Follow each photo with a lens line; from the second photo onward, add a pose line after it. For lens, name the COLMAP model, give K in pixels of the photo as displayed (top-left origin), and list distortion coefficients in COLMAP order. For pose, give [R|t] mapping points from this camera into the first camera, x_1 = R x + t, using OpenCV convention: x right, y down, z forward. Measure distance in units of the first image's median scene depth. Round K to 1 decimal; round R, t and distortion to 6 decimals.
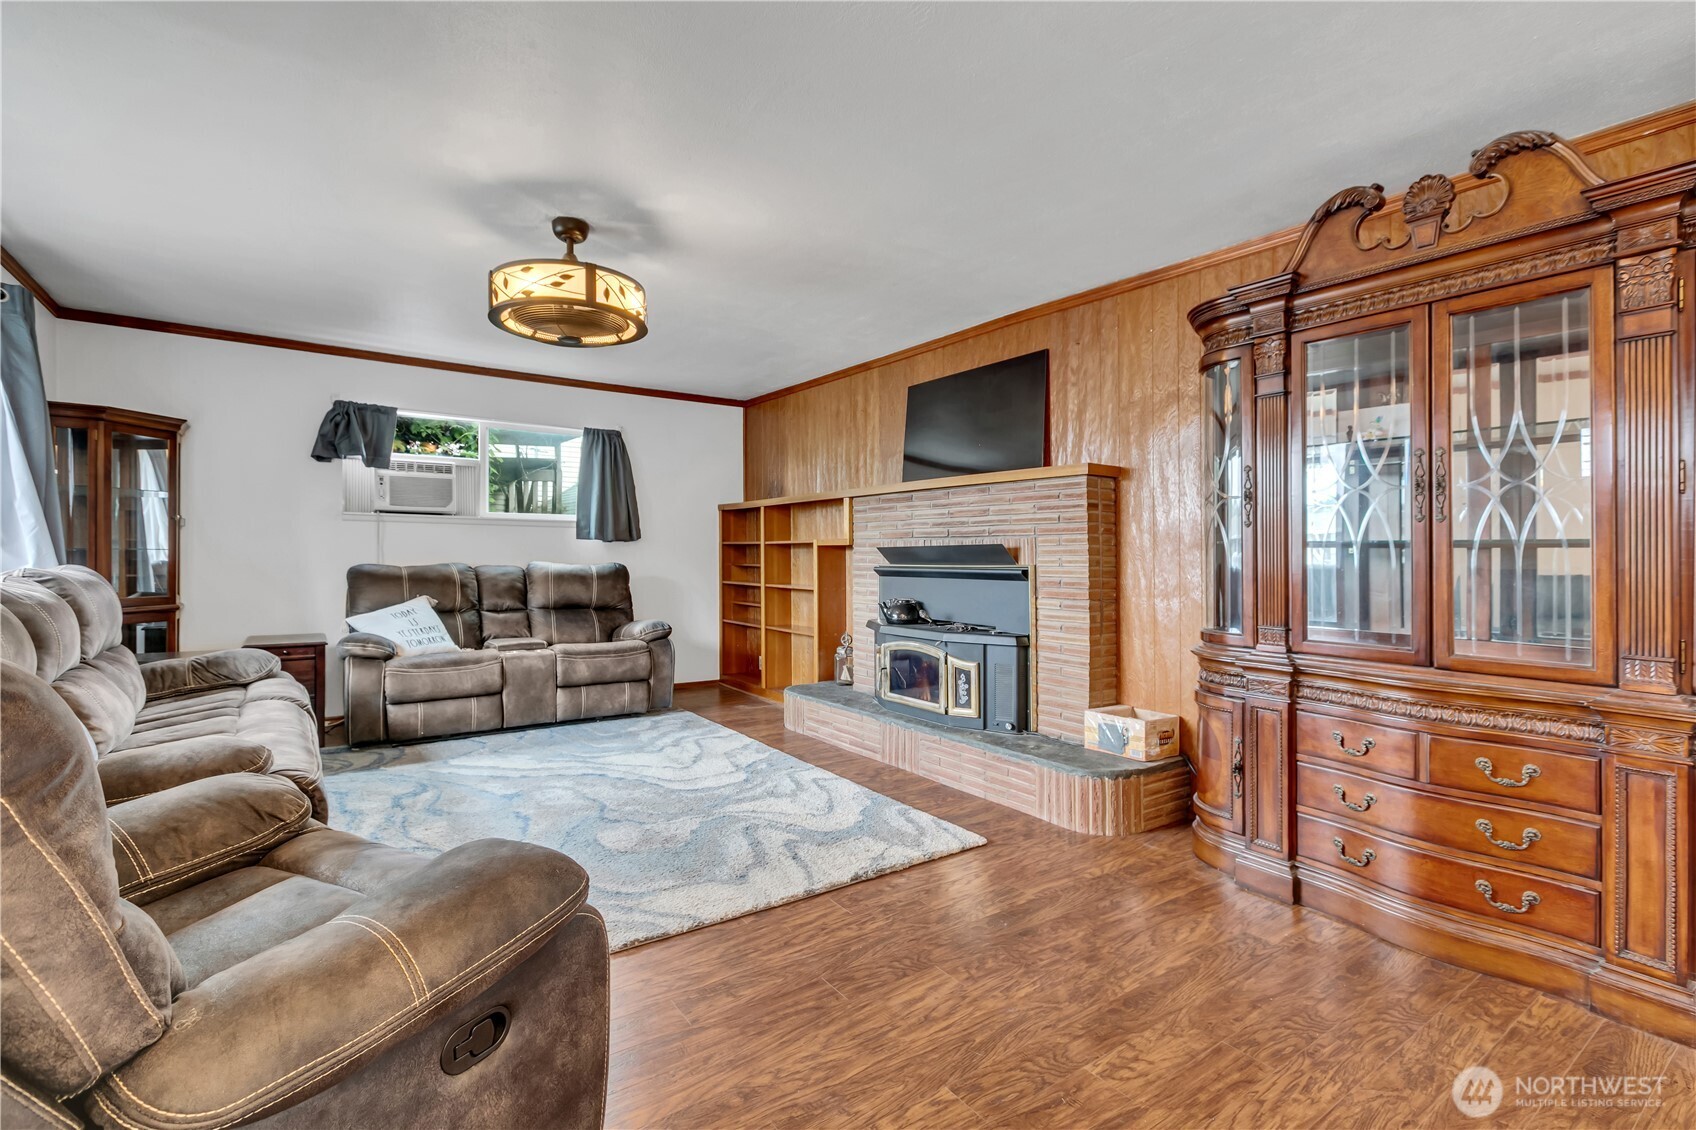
lens RADIAL K [[780.2, 0, 847.0], [0, 780.2, 559.8], [0, 0, 1]] dist [-0.003181, -0.001498]
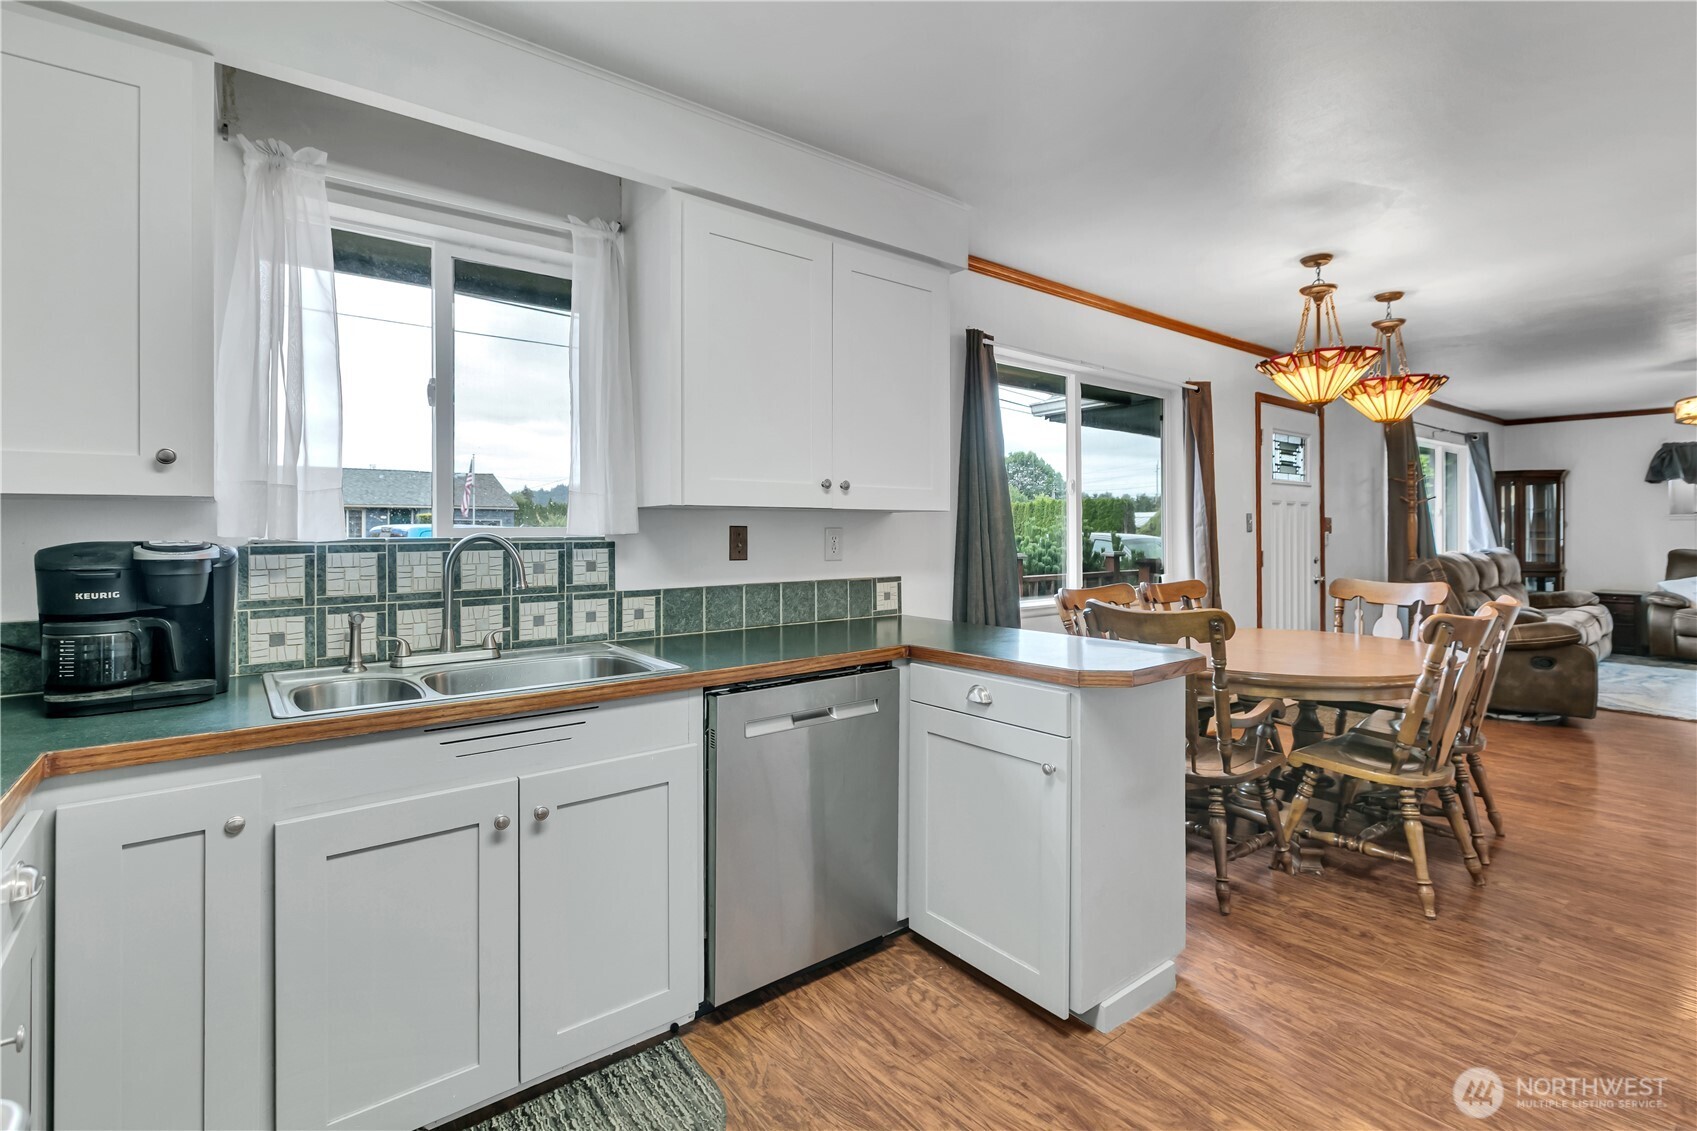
lens RADIAL K [[780.7, 0, 877.9], [0, 780.7, 533.5], [0, 0, 1]] dist [-0.003181, -0.001498]
pose [[0.047372, -0.001792, -0.998876, 0.820429], [-0.003747, 0.999991, -0.001972, -0.015094], [0.998870, 0.003836, 0.047365, -0.644989]]
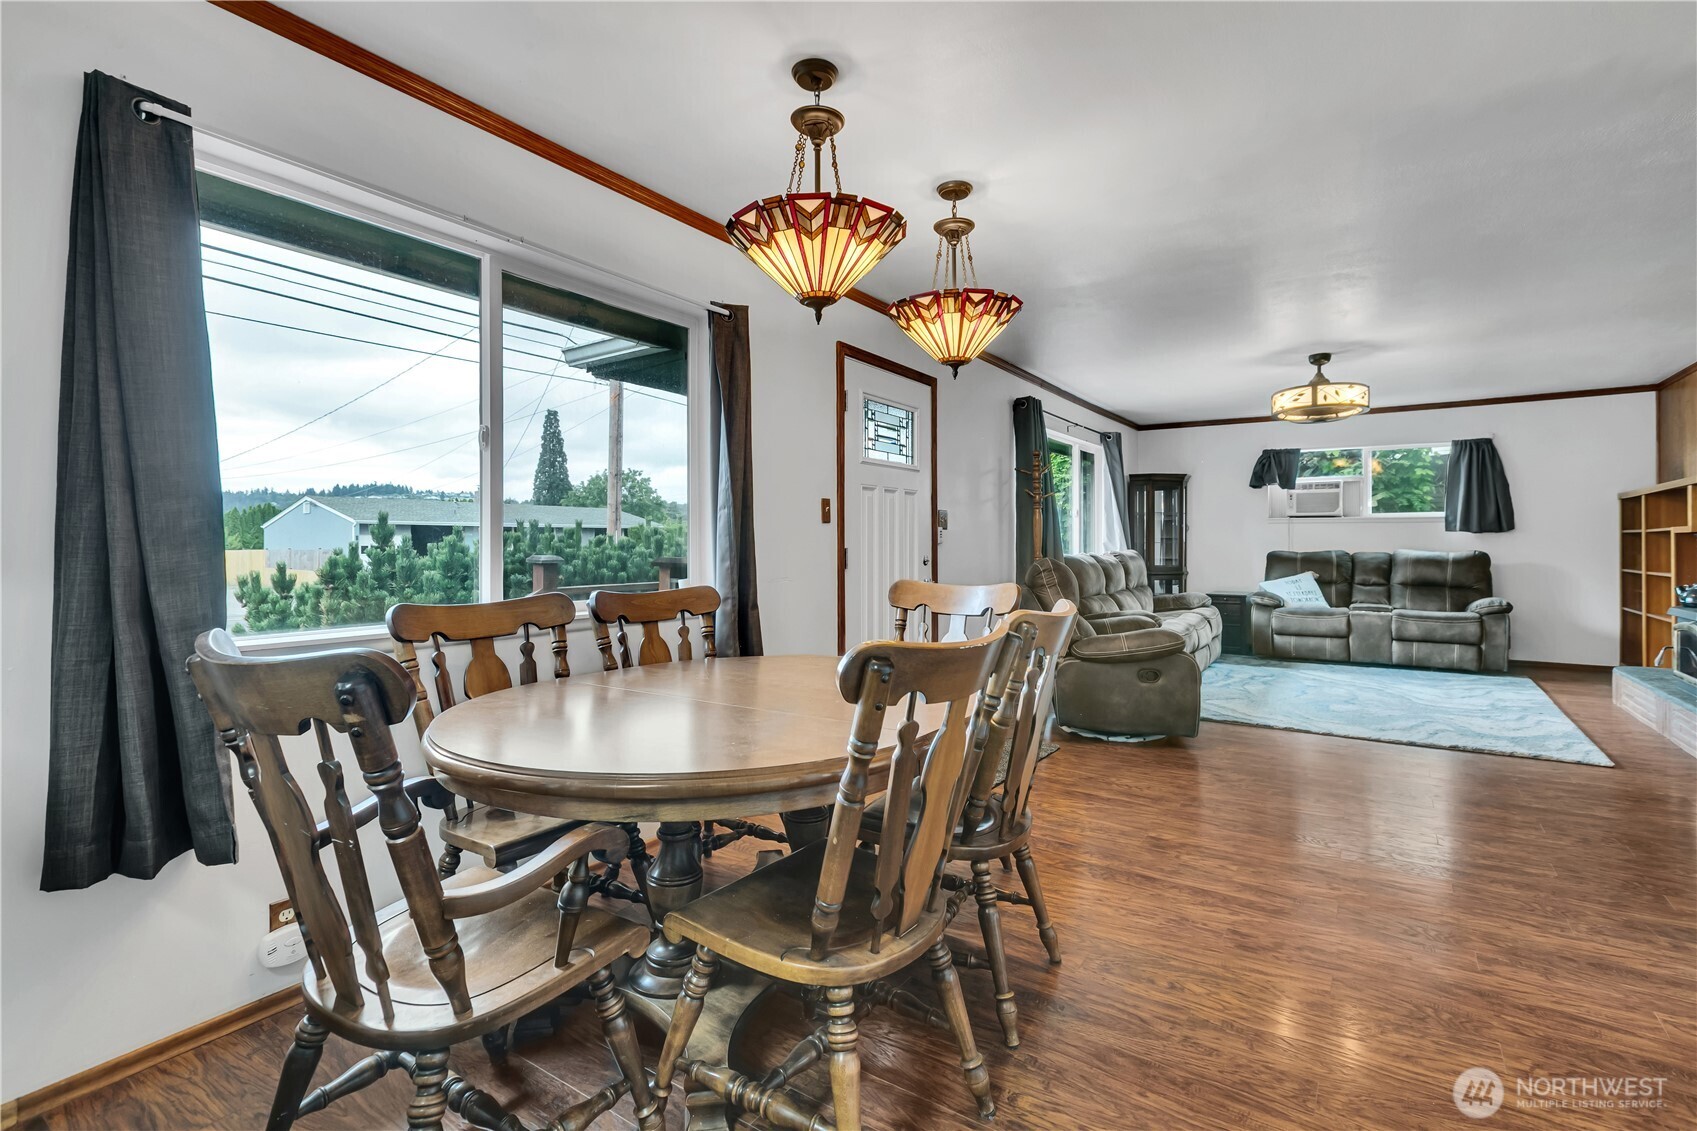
lens RADIAL K [[780.7, 0, 862.1], [0, 780.7, 551.2], [0, 0, 1]] dist [-0.003181, -0.001498]
pose [[0.351625, 0.002296, -0.936138, 0.572169], [-0.001686, 0.999997, 0.001820, 0.005241], [0.936139, 0.000938, 0.351628, -0.358452]]
